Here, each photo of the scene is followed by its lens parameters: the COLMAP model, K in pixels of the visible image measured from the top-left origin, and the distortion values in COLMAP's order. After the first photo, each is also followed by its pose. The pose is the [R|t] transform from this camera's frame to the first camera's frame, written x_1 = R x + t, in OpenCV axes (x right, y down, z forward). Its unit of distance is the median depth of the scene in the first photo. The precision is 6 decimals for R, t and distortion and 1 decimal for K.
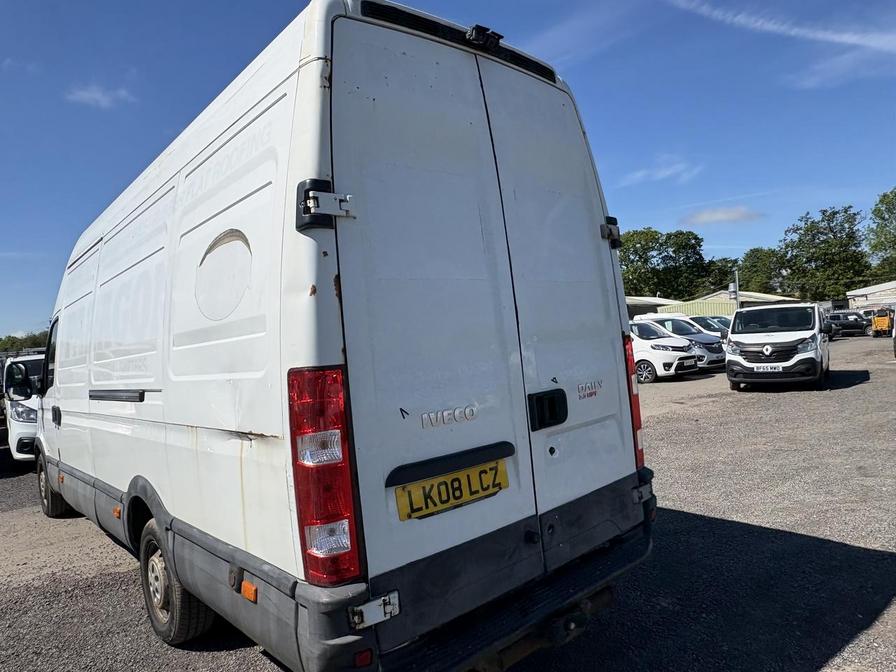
lens RADIAL K [[594.7, 0, 446.1], [0, 594.7, 340.5], [0, 0, 1]] dist [-0.018914, 0.013423]
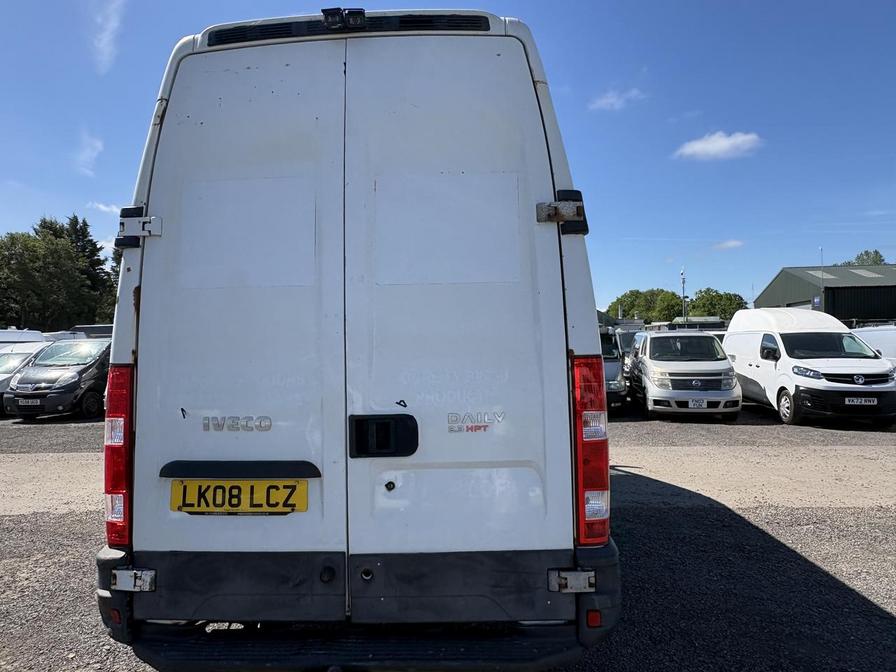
lens RADIAL K [[594.7, 0, 453.9], [0, 594.7, 331.0], [0, 0, 1]] dist [-0.018914, 0.013423]
pose [[0.709296, 0.046881, -0.703350, 0.942378], [-0.038645, 0.998872, 0.027607, -0.069543], [0.703851, 0.007599, 0.710307, 0.529589]]
